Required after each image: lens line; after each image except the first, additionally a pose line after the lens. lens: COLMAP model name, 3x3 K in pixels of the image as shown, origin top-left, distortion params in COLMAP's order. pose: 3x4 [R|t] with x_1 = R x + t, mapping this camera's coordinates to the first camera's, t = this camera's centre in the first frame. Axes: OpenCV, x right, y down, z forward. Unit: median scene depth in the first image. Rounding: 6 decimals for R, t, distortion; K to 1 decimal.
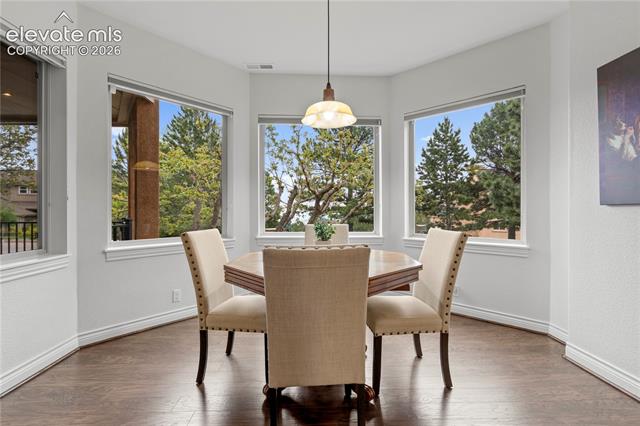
lens RADIAL K [[296.5, 0, 319.6], [0, 296.5, 203.7], [0, 0, 1]] dist [-0.002469, -0.000533]
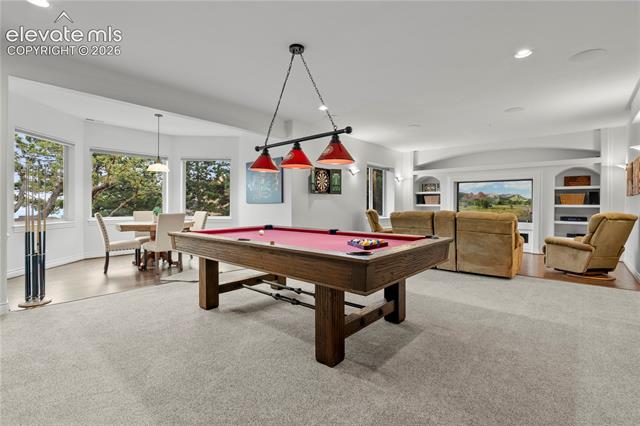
lens RADIAL K [[296.5, 0, 319.6], [0, 296.5, 203.7], [0, 0, 1]] dist [-0.002469, -0.000533]
pose [[0.697916, 0.003192, 0.716173, -0.079009], [-0.017441, 0.999769, 0.012540, -0.004021], [-0.715967, -0.021242, 0.697811, -0.173279]]
